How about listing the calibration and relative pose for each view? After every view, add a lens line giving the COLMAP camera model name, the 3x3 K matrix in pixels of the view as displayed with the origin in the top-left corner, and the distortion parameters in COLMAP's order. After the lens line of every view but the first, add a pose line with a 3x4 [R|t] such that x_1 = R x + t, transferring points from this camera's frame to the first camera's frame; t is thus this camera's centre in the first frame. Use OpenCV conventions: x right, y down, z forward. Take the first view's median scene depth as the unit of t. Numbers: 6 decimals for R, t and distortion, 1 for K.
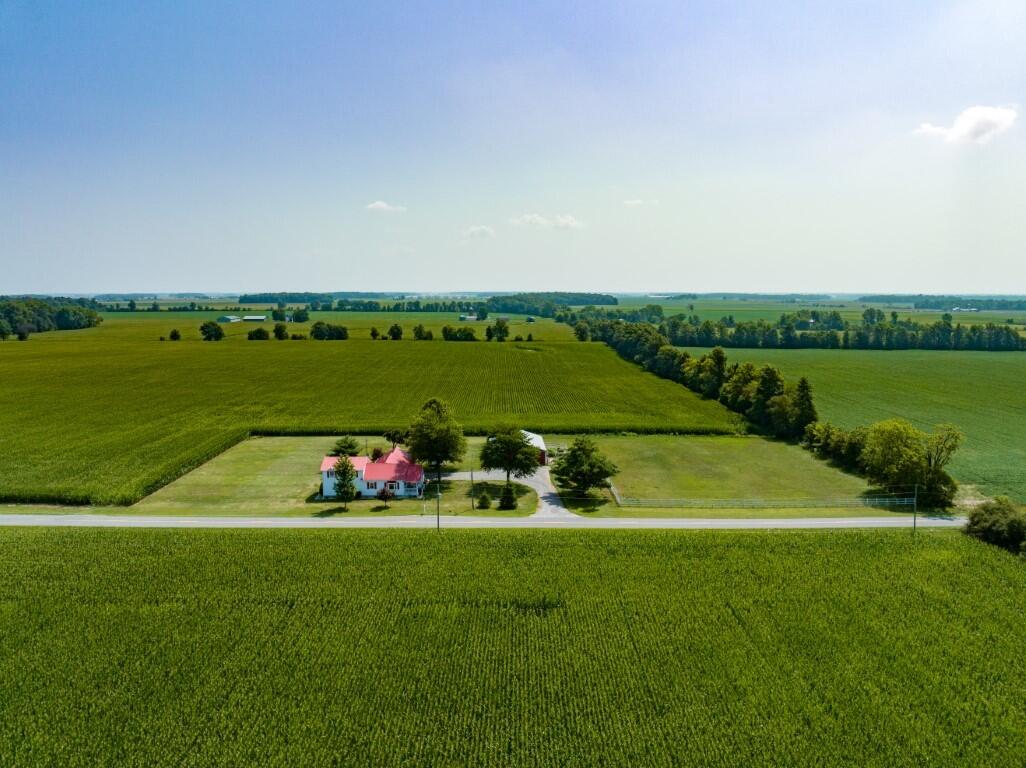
lens RADIAL K [[717.0, 0, 514.5], [0, 717.0, 383.4], [0, 0, 1]] dist [-0.041113, 0.002681]
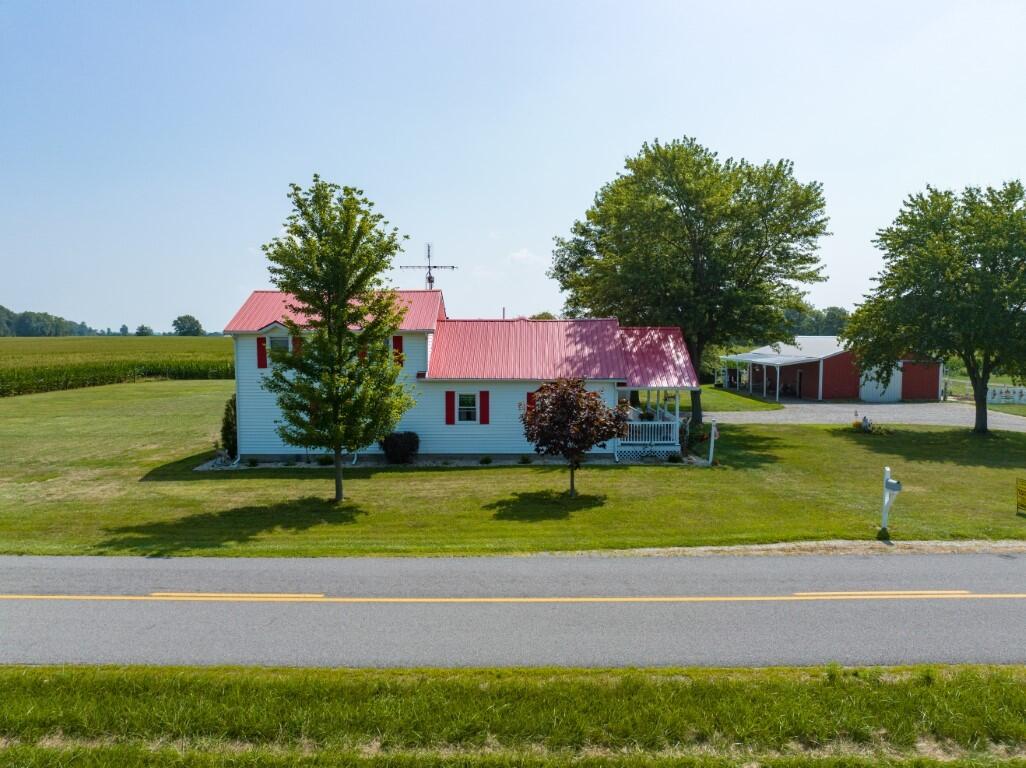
lens RADIAL K [[717.0, 0, 512.3], [0, 717.0, 384.7], [0, 0, 1]] dist [-0.041113, 0.002681]
pose [[0.999948, -0.003934, -0.009374, -0.184180], [0.003442, 0.998643, -0.051972, 0.147375], [0.009566, 0.051937, 0.998605, 0.788499]]
